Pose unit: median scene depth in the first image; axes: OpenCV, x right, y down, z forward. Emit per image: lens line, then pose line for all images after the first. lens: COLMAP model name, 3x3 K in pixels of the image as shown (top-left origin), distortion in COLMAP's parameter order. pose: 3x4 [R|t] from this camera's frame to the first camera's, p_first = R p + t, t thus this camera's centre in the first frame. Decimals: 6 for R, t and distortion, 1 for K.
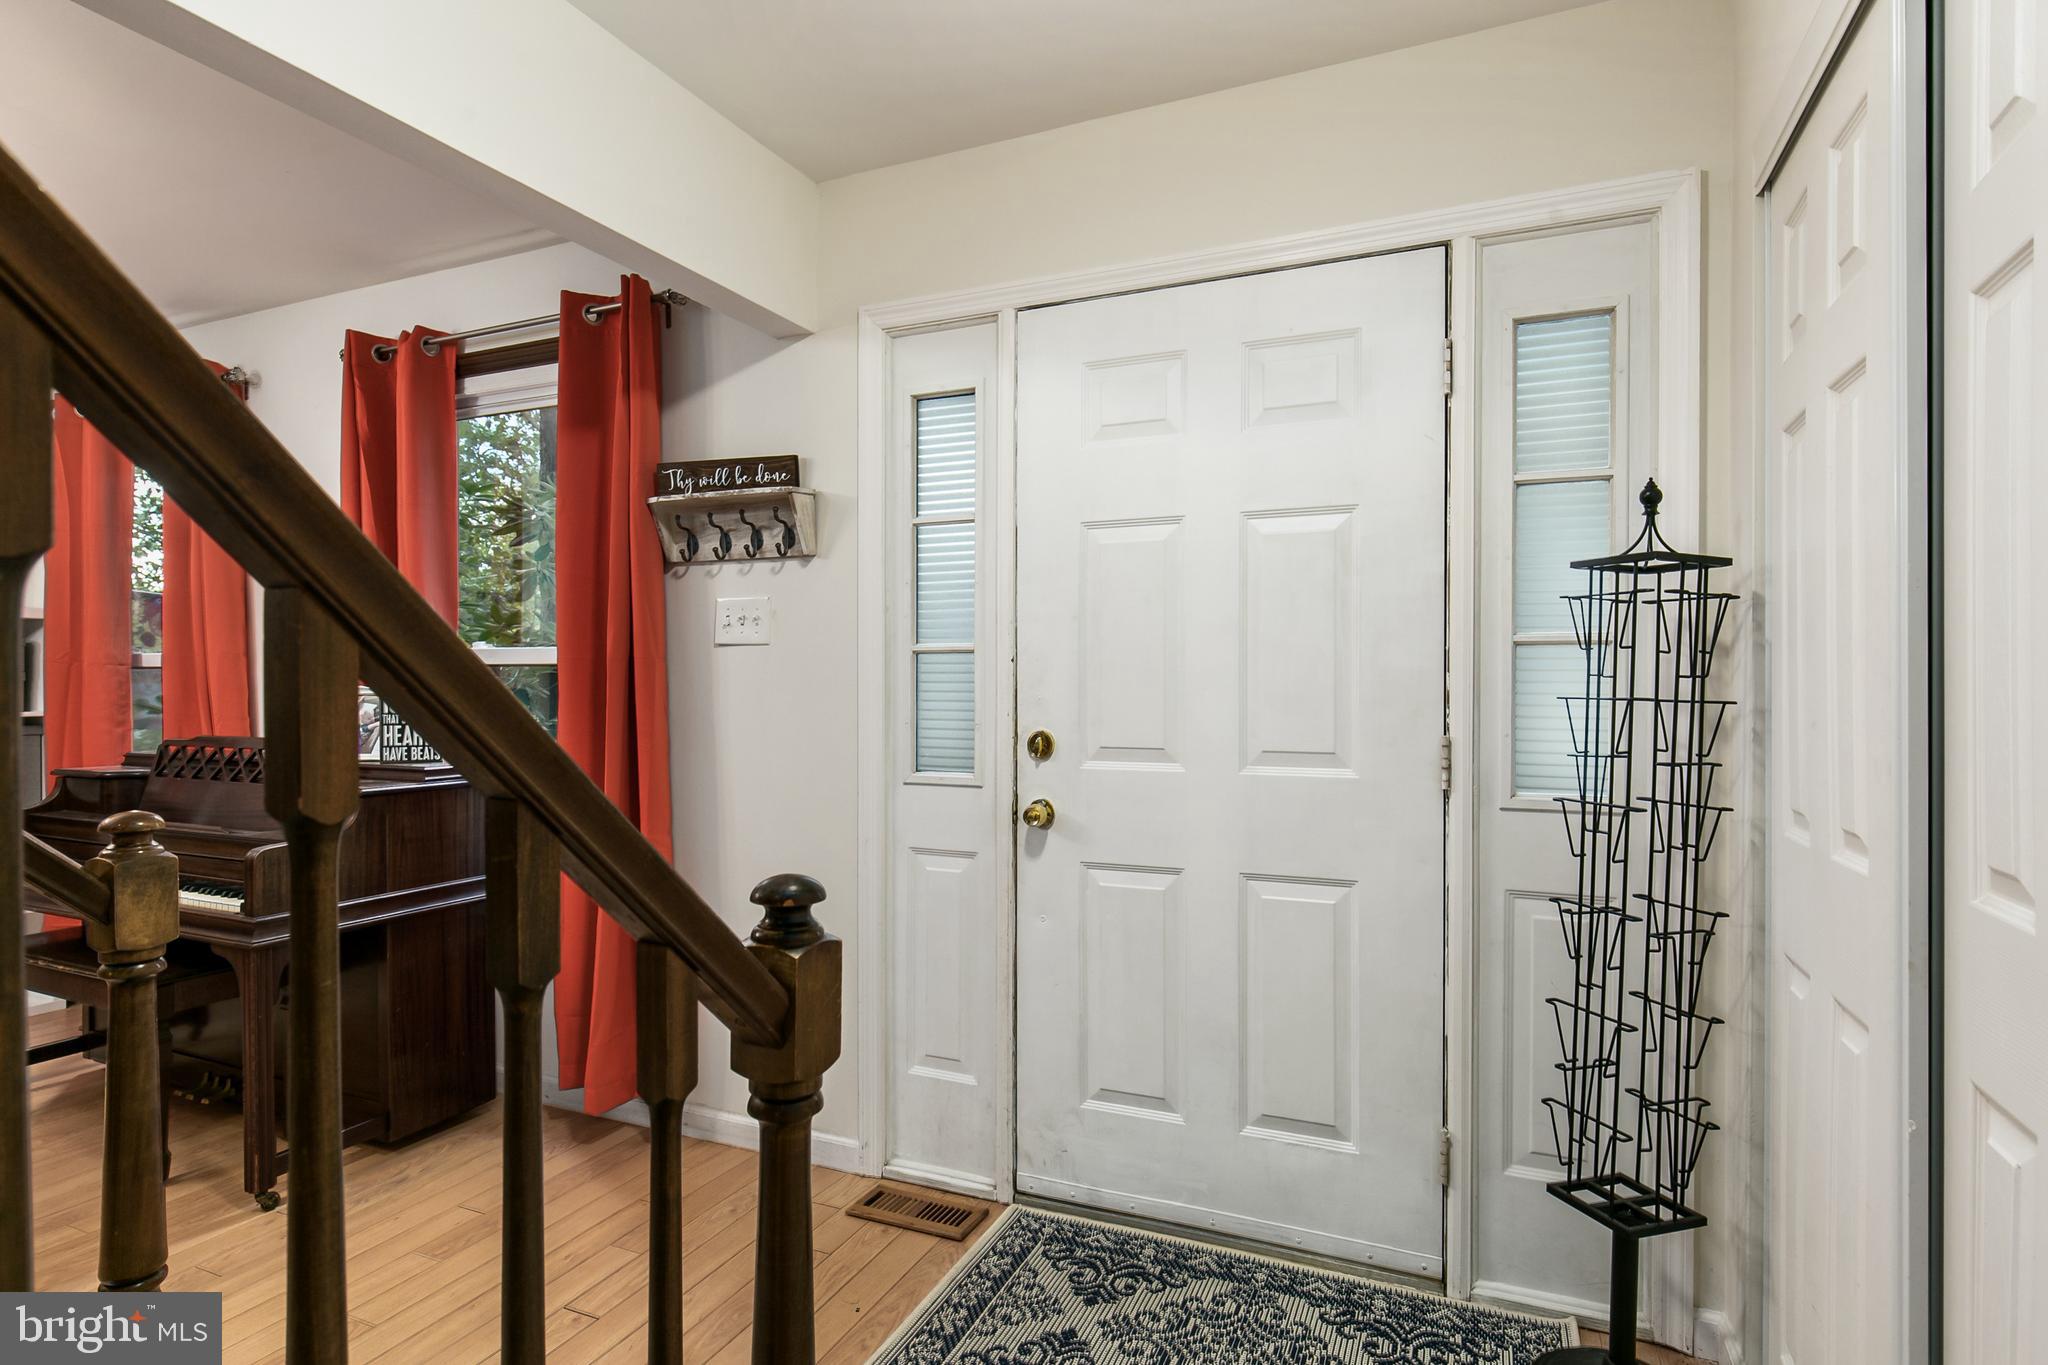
lens RADIAL K [[1058.7, 0, 1016.3], [0, 1058.7, 681.4], [0, 0, 1]] dist [0.000127, -0.000098]
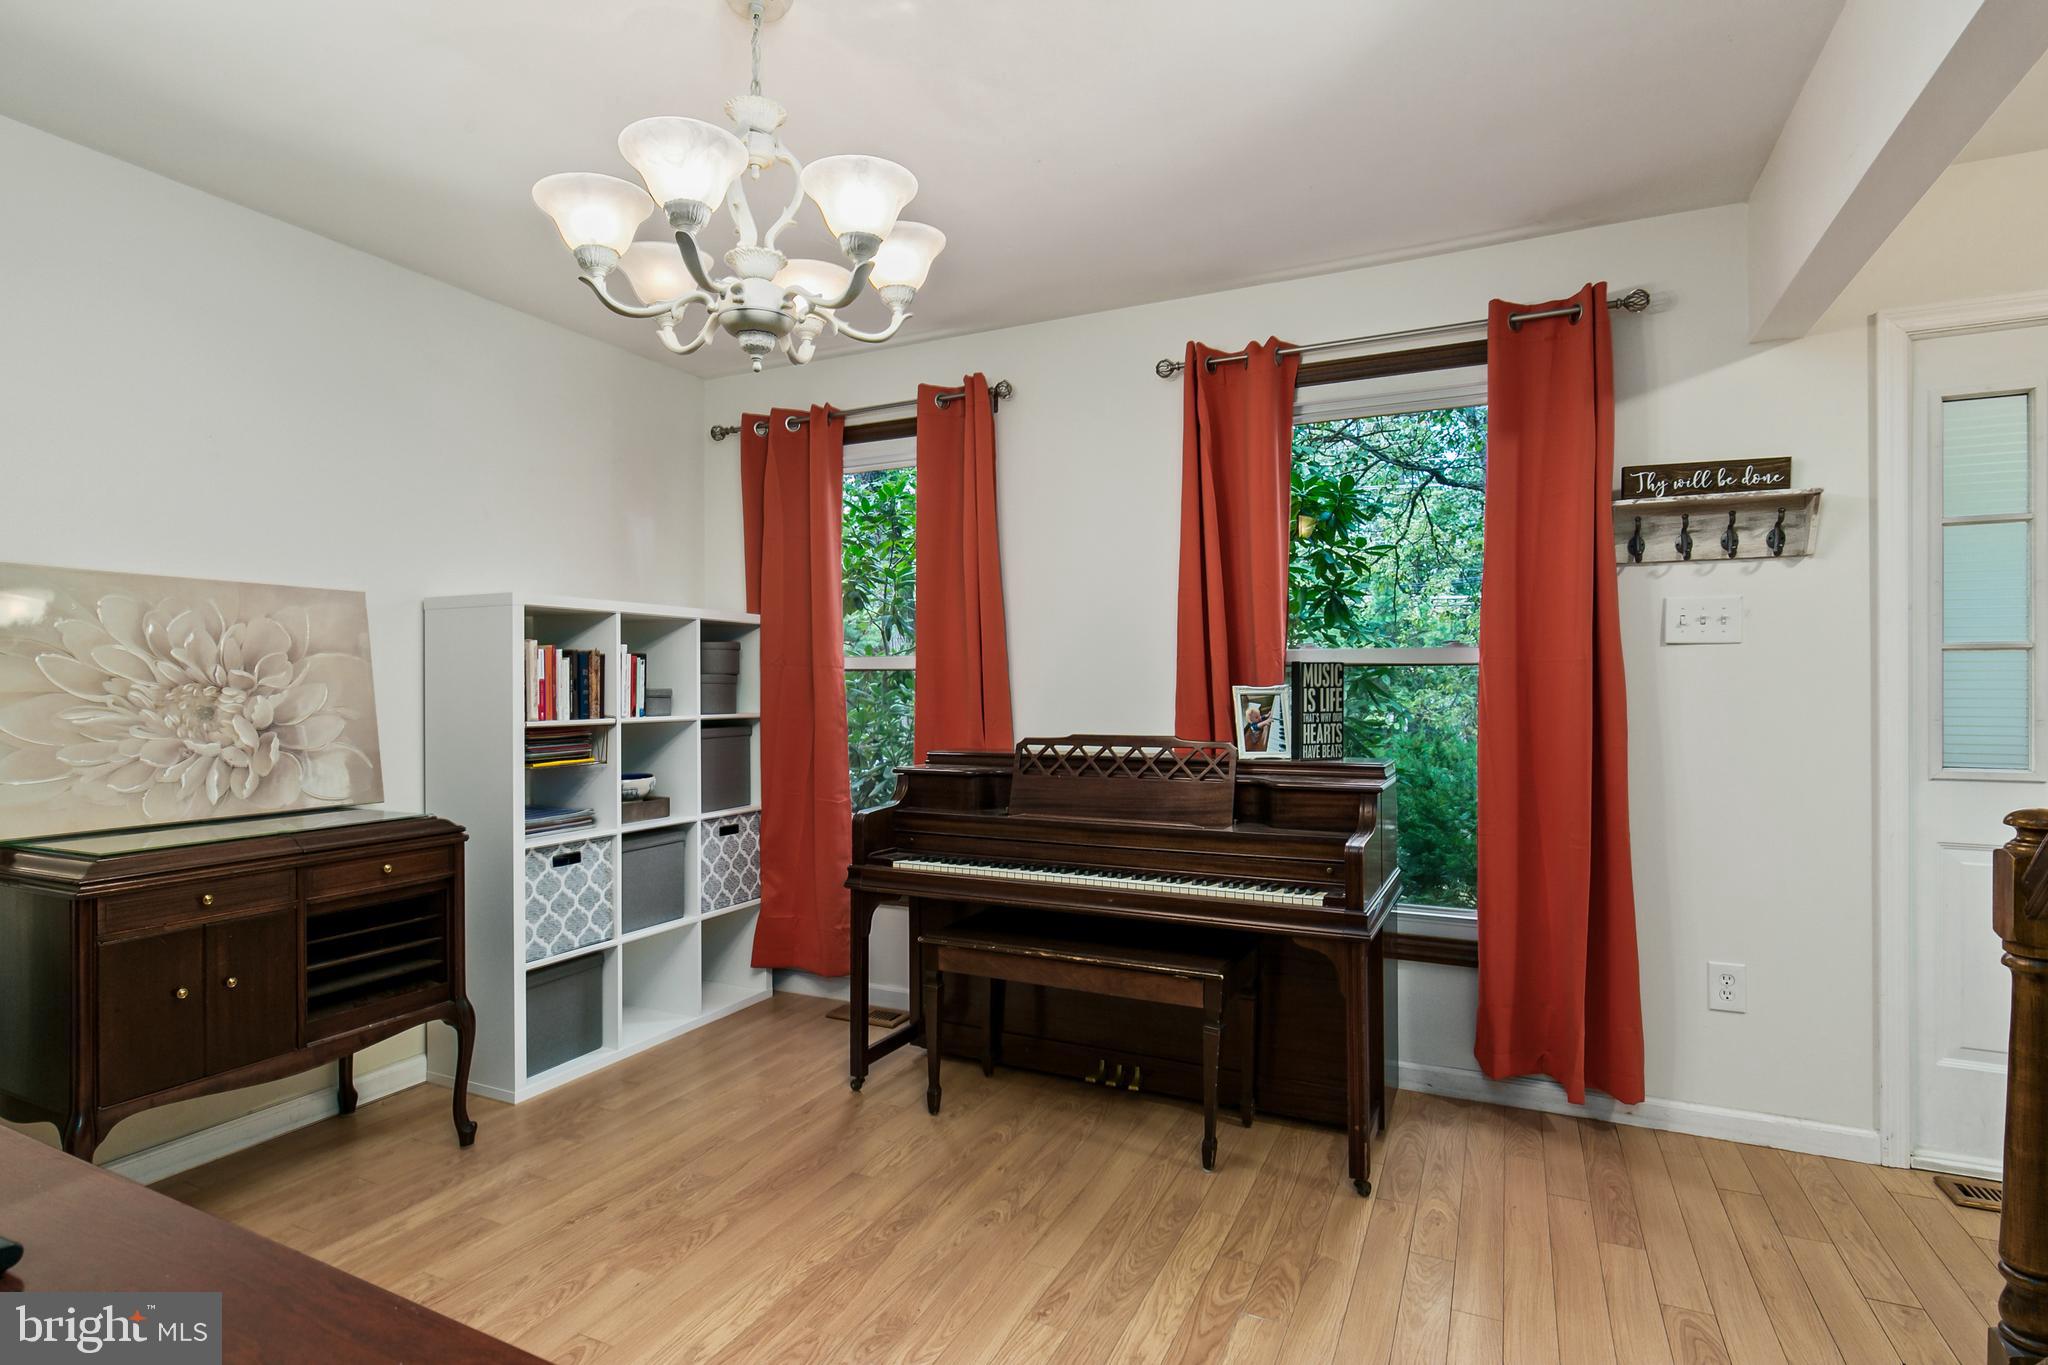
lens RADIAL K [[1029.6, 0, 1024.0], [0, 1029.6, 682.5], [0, 0, 1]] dist [0.000705, -0.000387]
pose [[0.999217, -0.005201, -0.039228, -0.882277], [0.005280, 0.999984, 0.001901, -0.002660], [0.039217, -0.002106, 0.999228, -0.017874]]
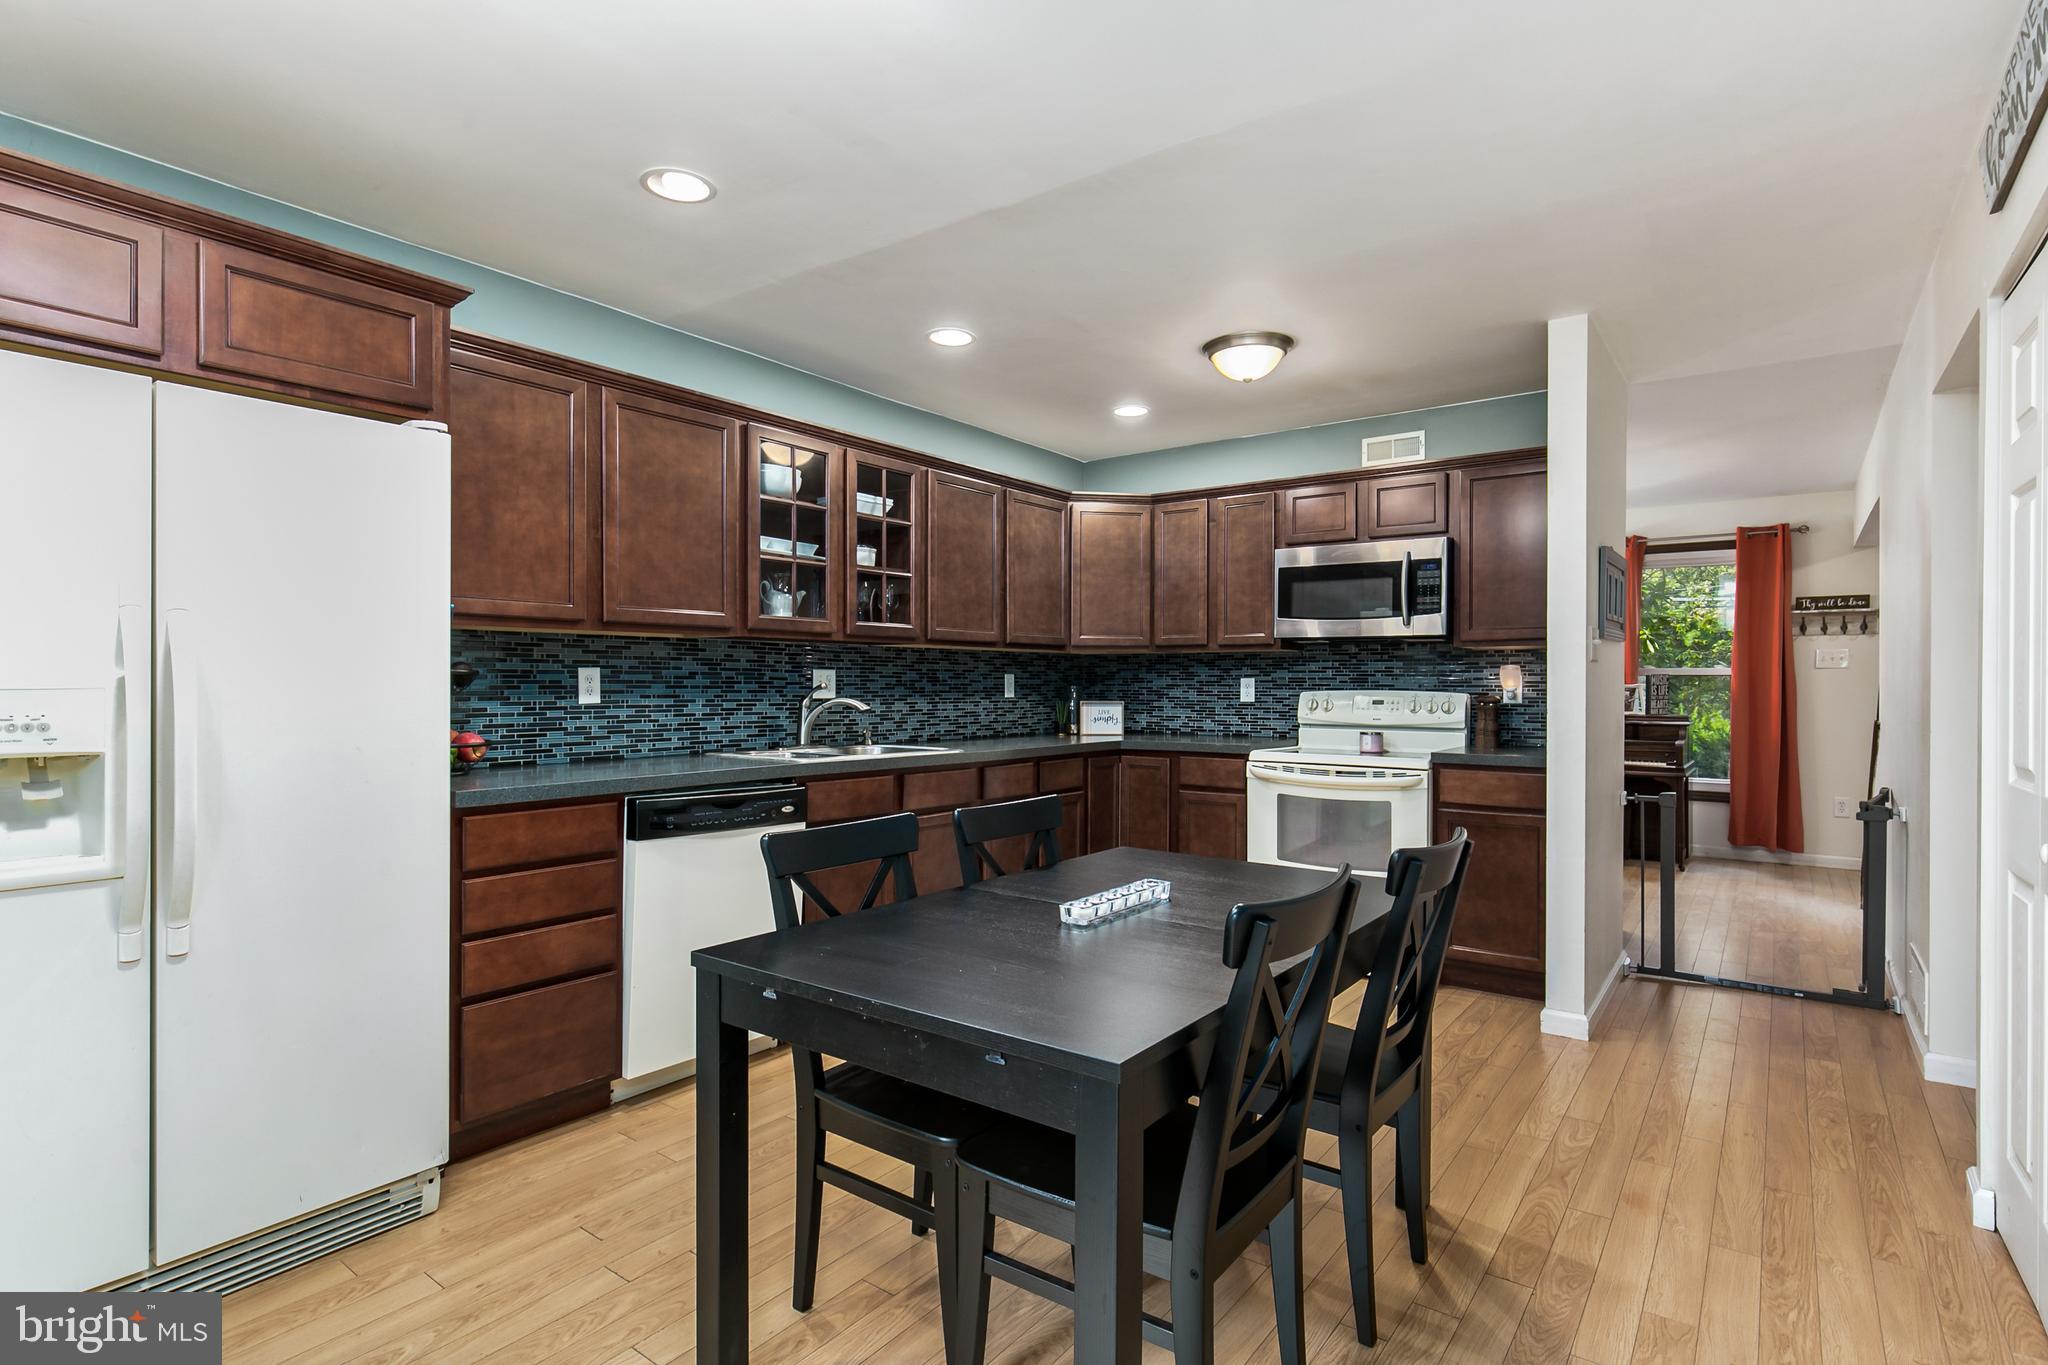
lens RADIAL K [[1029.6, 0, 1024.0], [0, 1029.6, 682.5], [0, 0, 1]] dist [0.000705, -0.000387]
pose [[0.974091, 0.001134, -0.226153, -1.591017], [-0.000144, 0.999990, 0.004394, -0.011523], [0.226156, -0.004247, 0.974082, -1.835144]]
